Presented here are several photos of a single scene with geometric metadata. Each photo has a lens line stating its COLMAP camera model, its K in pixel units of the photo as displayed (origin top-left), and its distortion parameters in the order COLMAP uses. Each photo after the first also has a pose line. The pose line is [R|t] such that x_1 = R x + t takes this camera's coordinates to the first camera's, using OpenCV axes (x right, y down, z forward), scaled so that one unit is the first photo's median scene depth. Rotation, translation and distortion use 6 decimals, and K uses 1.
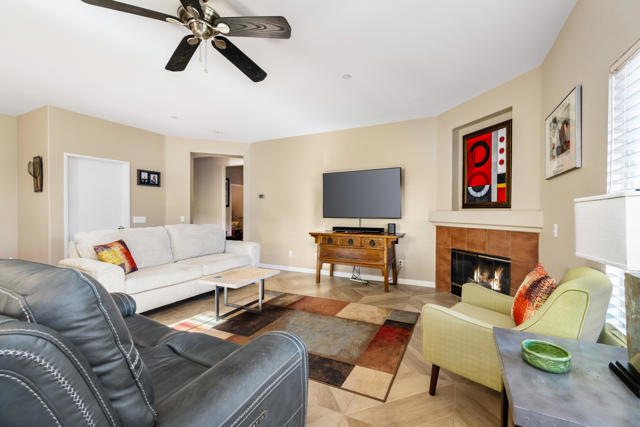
lens RADIAL K [[254.1, 0, 334.0], [0, 254.1, 212.3], [0, 0, 1]] dist [-0.001539, 0.000194]
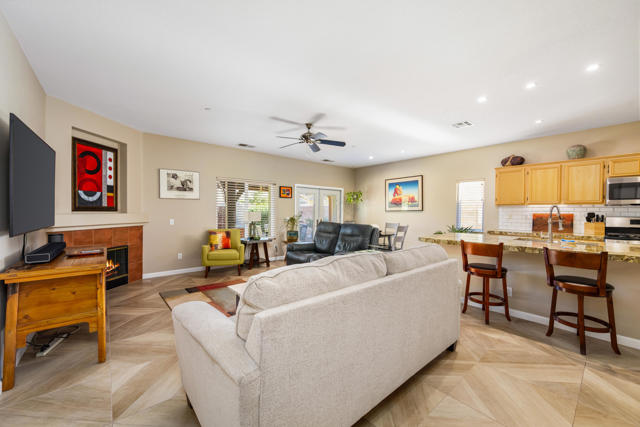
lens RADIAL K [[254.1, 0, 317.0], [0, 254.1, 214.7], [0, 0, 1]] dist [-0.001539, 0.000194]
pose [[-0.908228, -0.015381, 0.418194, -0.827421], [-0.008662, 0.999801, 0.017961, -0.029922], [-0.418387, 0.012690, -0.908180, 1.636321]]
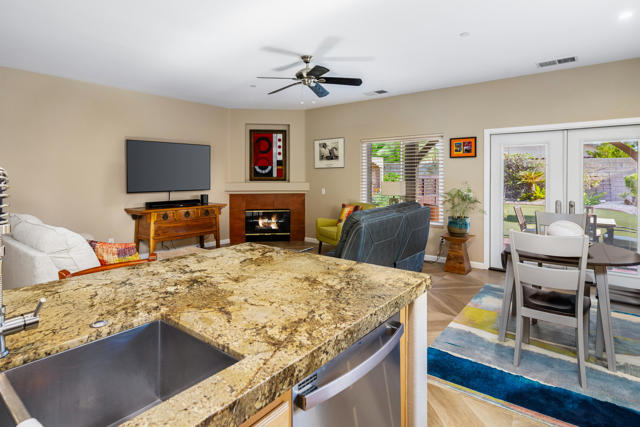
lens RADIAL K [[340.8, 0, 318.5], [0, 340.8, 178.3], [0, 0, 1]] dist [0.001480, 0.001925]
pose [[0.234079, -0.010785, 0.972158, -1.387432], [0.004647, 0.999939, 0.009974, -0.050482], [-0.972206, 0.002183, 0.234115, 0.199043]]
